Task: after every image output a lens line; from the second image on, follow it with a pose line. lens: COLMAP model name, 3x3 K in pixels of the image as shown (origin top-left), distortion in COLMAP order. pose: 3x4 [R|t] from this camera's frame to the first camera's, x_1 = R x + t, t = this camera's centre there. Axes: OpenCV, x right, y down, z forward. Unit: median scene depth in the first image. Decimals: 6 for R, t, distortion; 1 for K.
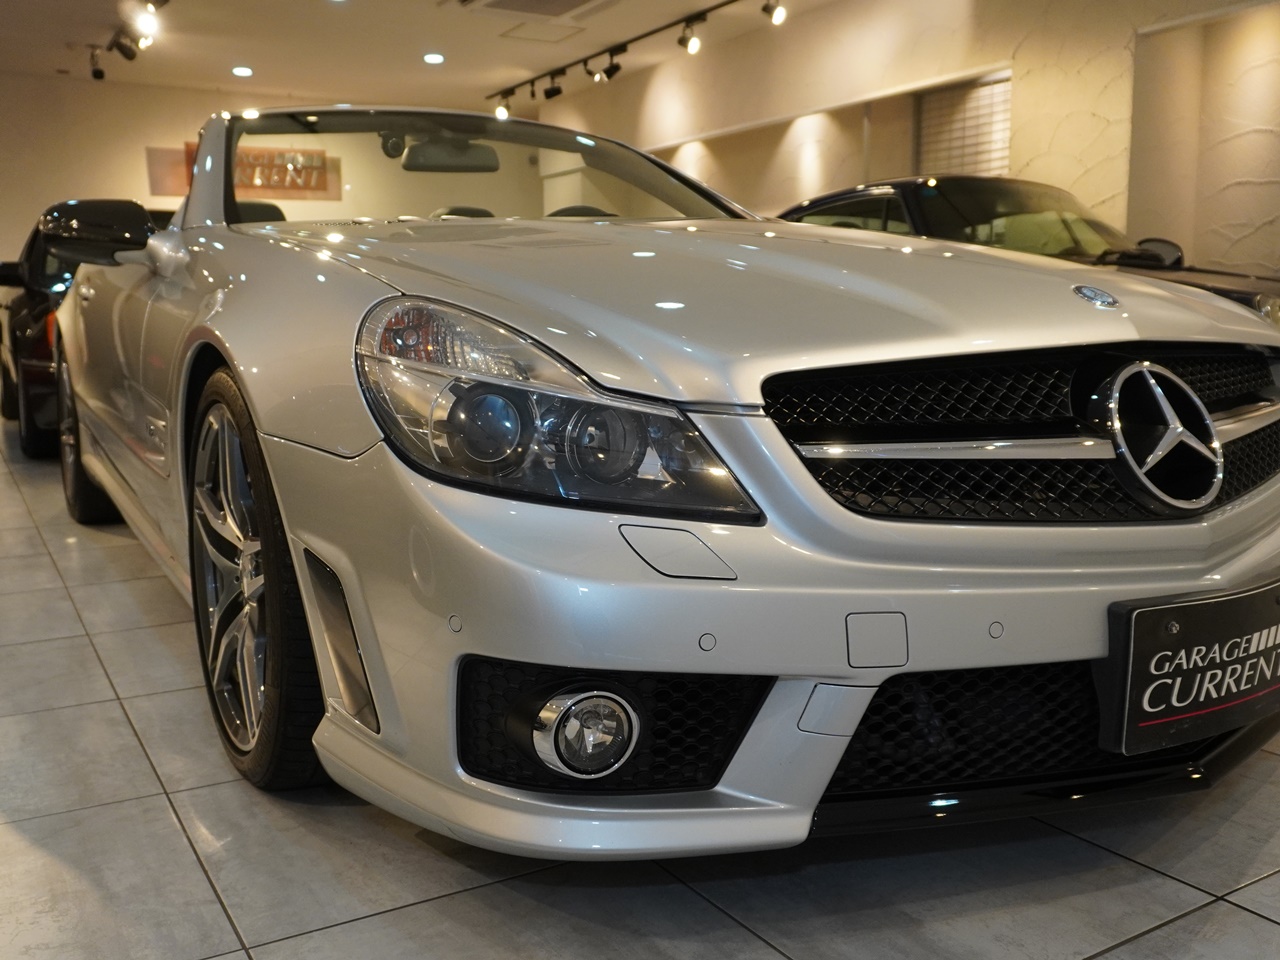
lens RADIAL K [[1149.2, 0, 617.8], [0, 1149.2, 476.6], [0, 0, 1]] dist [-0.031736, 0.009538]
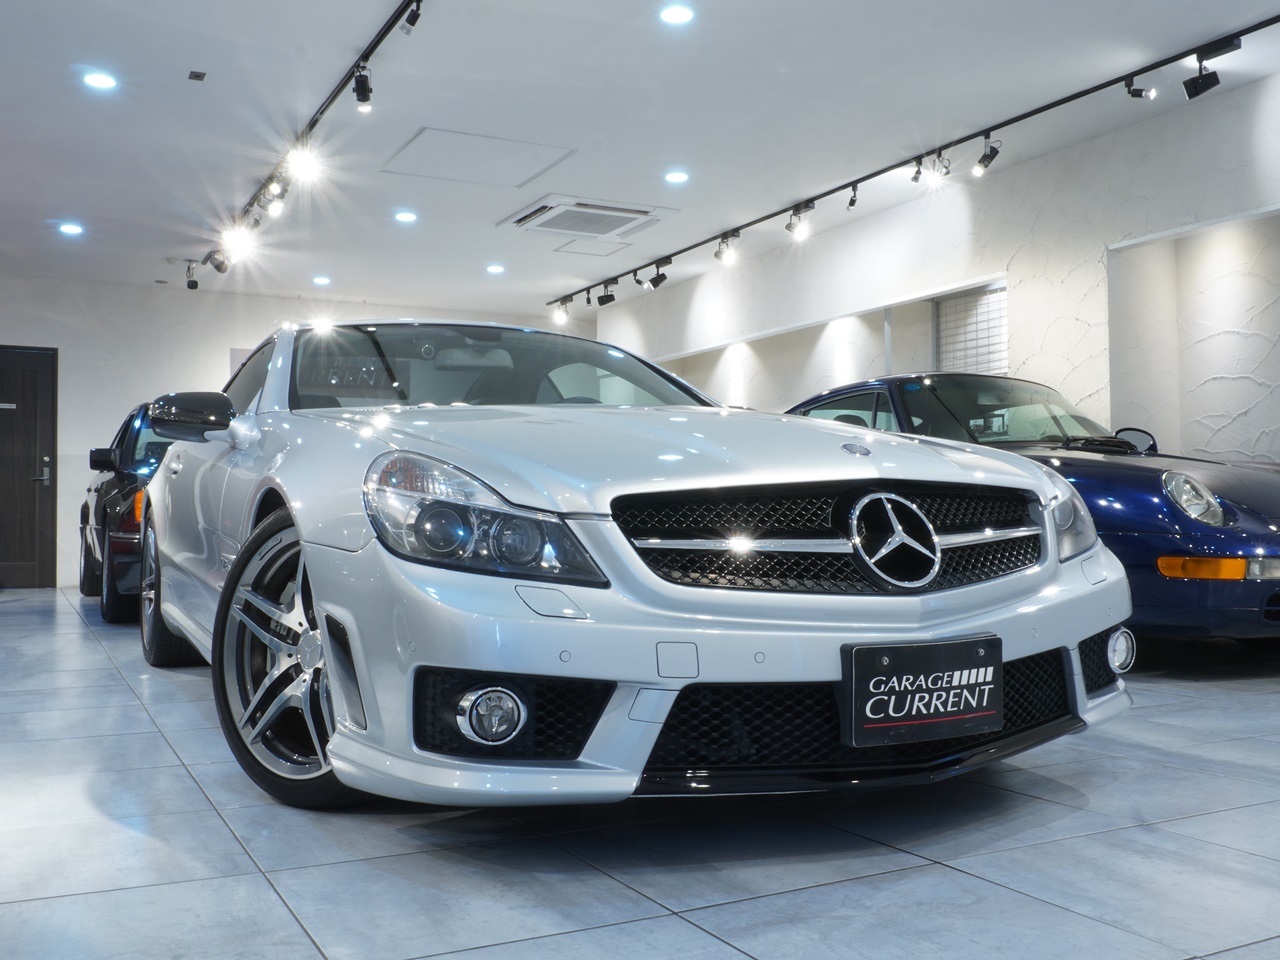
lens RADIAL K [[1213.0, 0, 671.4], [0, 1213.0, 482.2], [0, 0, 1]] dist [-0.033609, 0.014228]
pose [[0.999677, -0.000440, -0.025420, 0.227573], [-0.003822, 0.985885, -0.167378, 0.158358], [0.025135, 0.167421, 0.985565, -0.600267]]
